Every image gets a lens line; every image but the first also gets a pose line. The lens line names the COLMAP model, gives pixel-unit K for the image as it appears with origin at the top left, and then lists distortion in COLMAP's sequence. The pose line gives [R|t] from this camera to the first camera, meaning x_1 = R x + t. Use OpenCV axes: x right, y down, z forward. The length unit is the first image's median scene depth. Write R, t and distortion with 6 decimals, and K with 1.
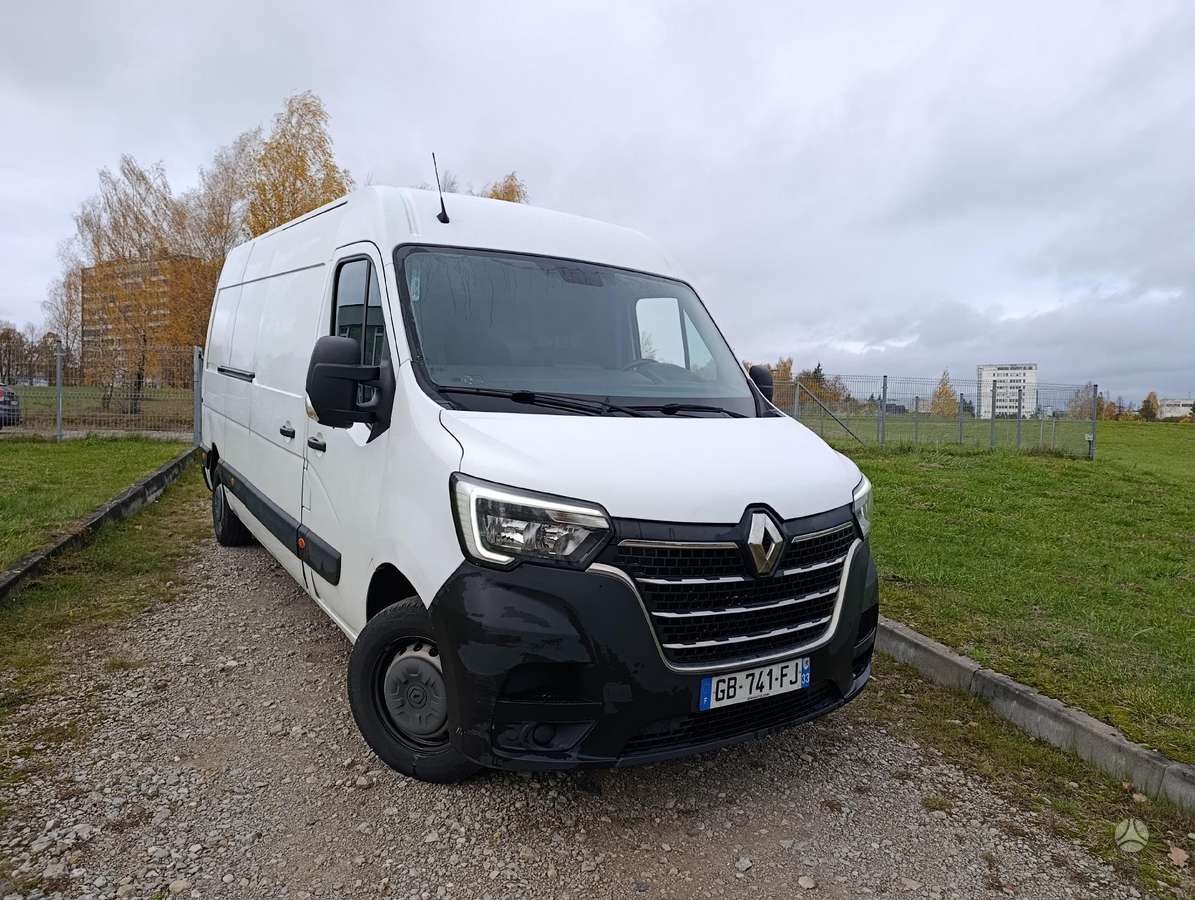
lens RADIAL K [[833.4, 0, 597.1], [0, 833.4, 413.6], [0, 0, 1]] dist [0.007911, -0.003388]
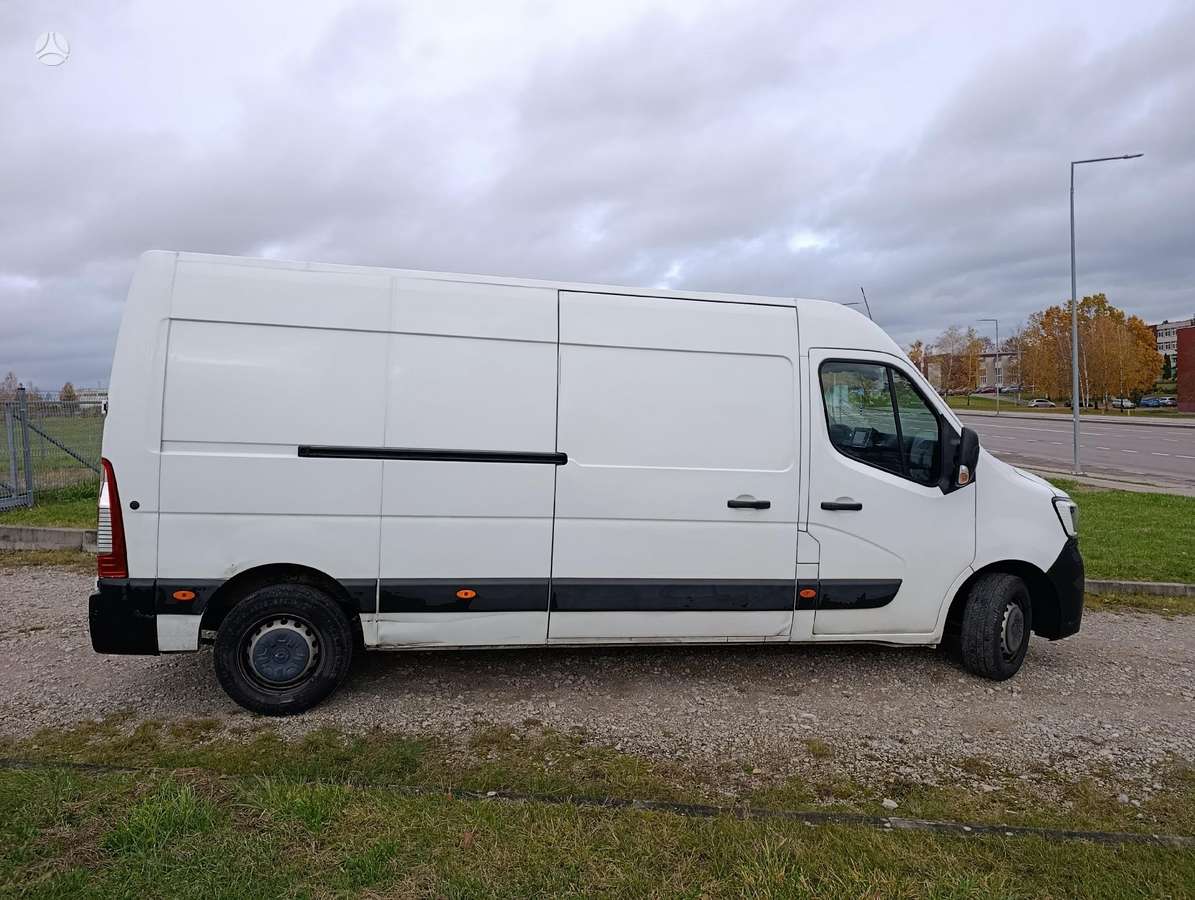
lens RADIAL K [[827.3, 0, 606.9], [0, 827.3, 399.7], [0, 0, 1]] dist [0.038815, -0.052154]
pose [[0.357215, -0.031367, 0.933495, -2.263677], [0.035358, 0.999174, 0.020043, -0.225389], [-0.933353, 0.025847, 0.358029, 1.222983]]
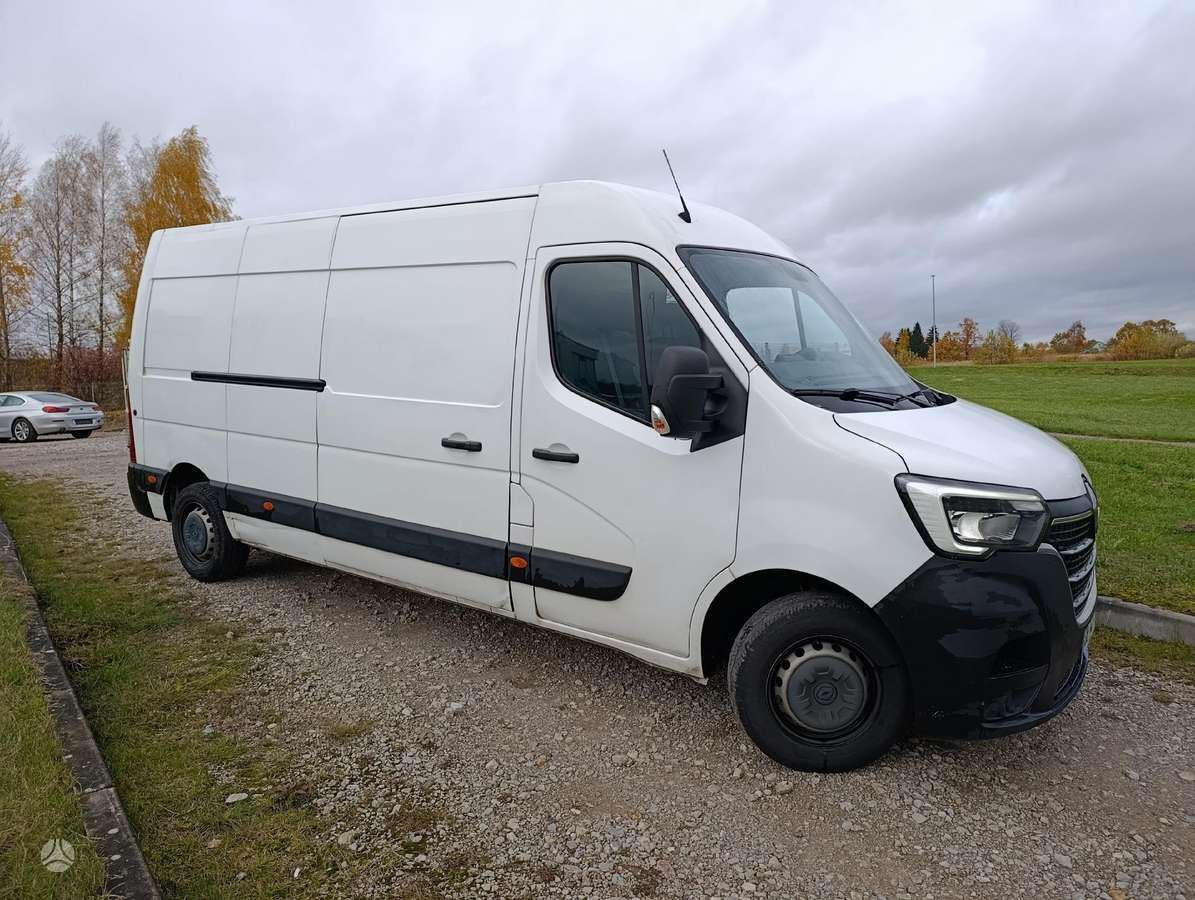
lens RADIAL K [[827.3, 0, 606.9], [0, 827.3, 399.7], [0, 0, 1]] dist [0.038815, -0.052154]
pose [[0.929449, -0.064889, 0.363200, -0.854938], [0.056295, 0.997828, 0.034208, -0.076920], [-0.364631, -0.011348, 0.931083, 0.152364]]
